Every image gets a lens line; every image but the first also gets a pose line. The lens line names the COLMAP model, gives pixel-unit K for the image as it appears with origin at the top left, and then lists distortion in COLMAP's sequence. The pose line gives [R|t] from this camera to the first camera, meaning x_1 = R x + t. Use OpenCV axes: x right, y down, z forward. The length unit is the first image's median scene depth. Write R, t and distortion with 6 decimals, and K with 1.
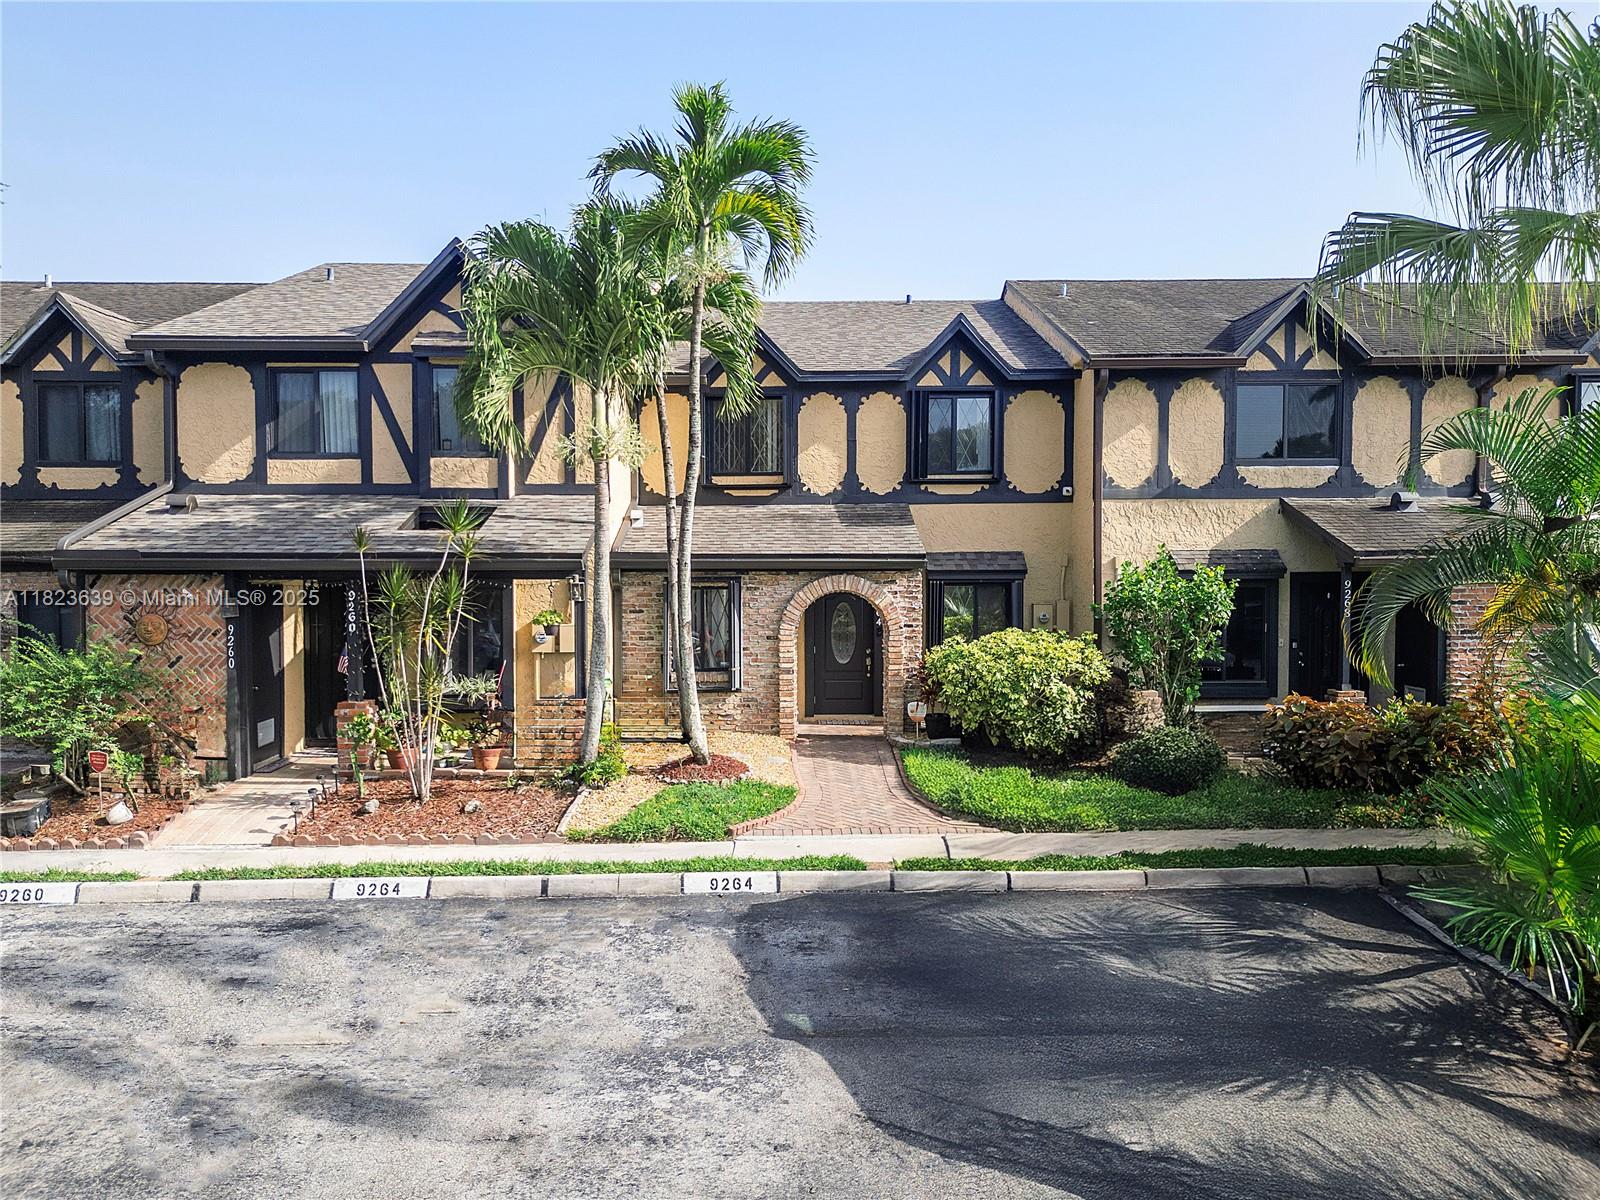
lens RADIAL K [[1133.2, 0, 797.6], [0, 1133.2, 600.2], [0, 0, 1]] dist [0.066298, -0.062327]
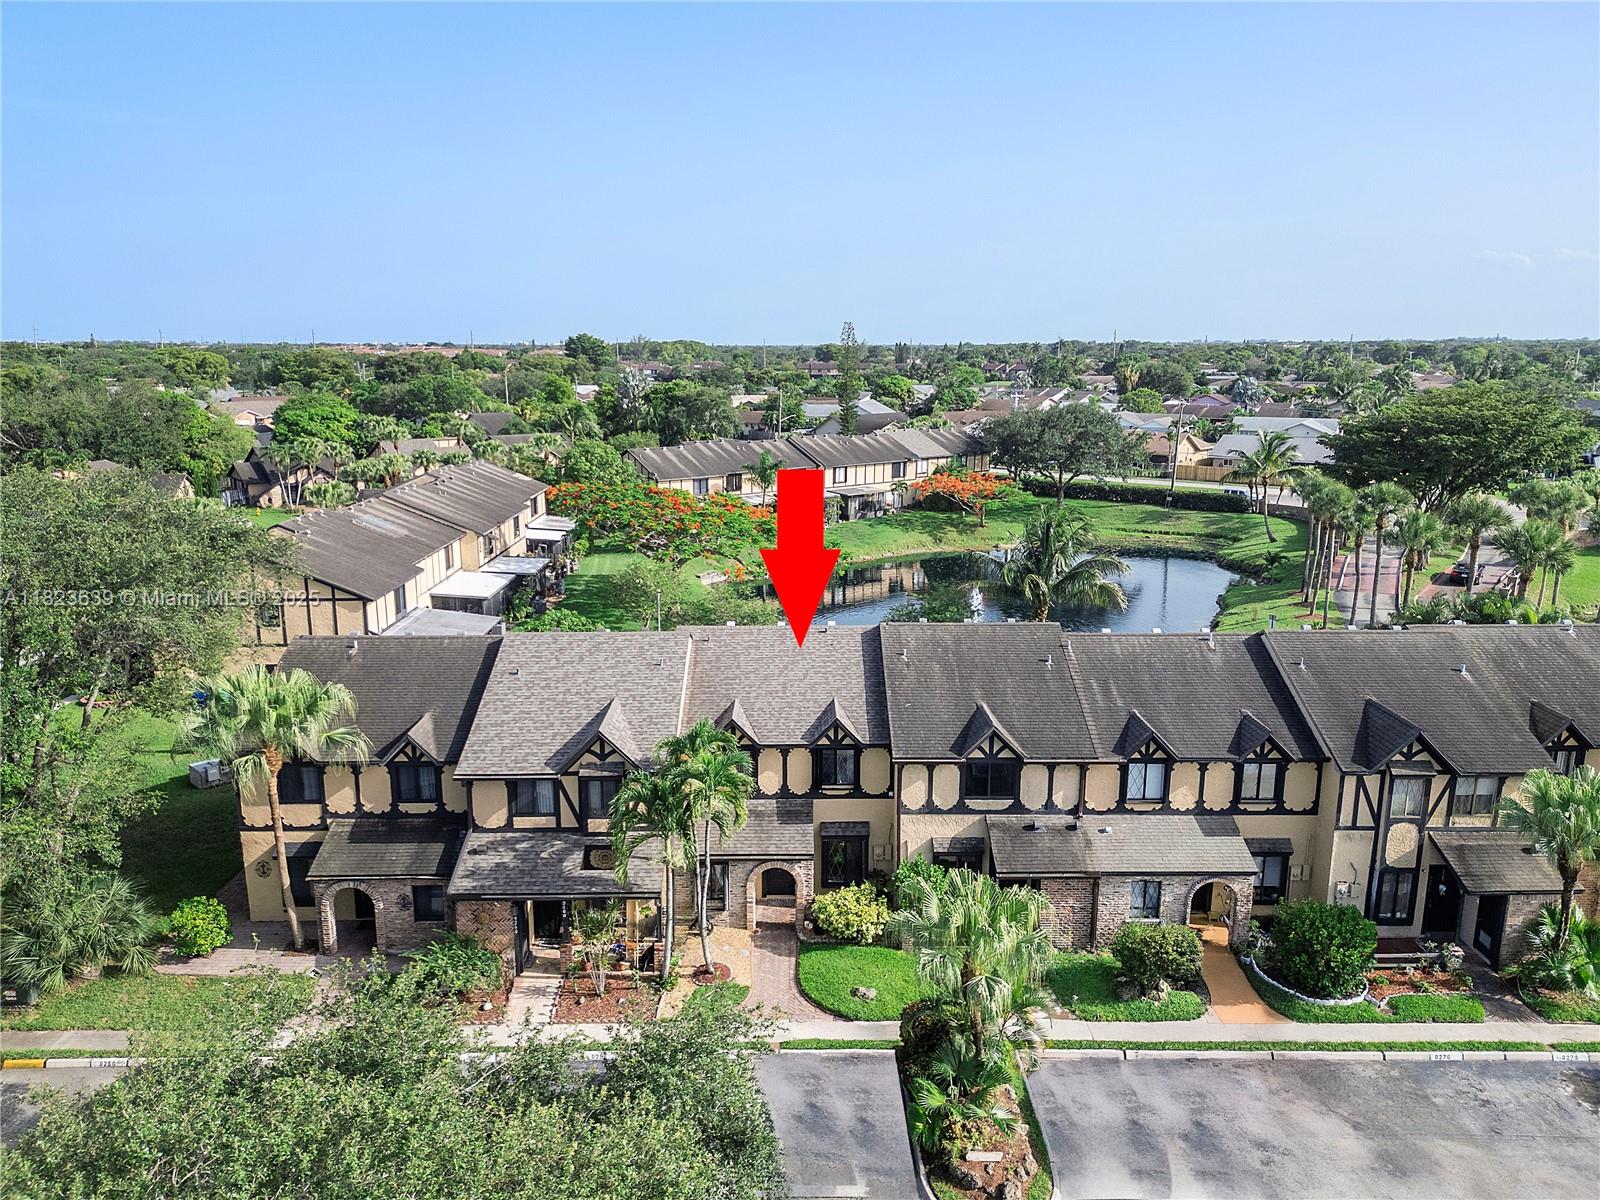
lens RADIAL K [[1133.2, 0, 802.1], [0, 1133.2, 602.5], [0, 0, 1]] dist [0.066298, -0.062327]
pose [[0.999977, 0.006736, -0.000249, 0.083642], [-0.006561, 0.981122, 0.193280, -0.887831], [0.001546, -0.193274, 0.981144, -0.992890]]
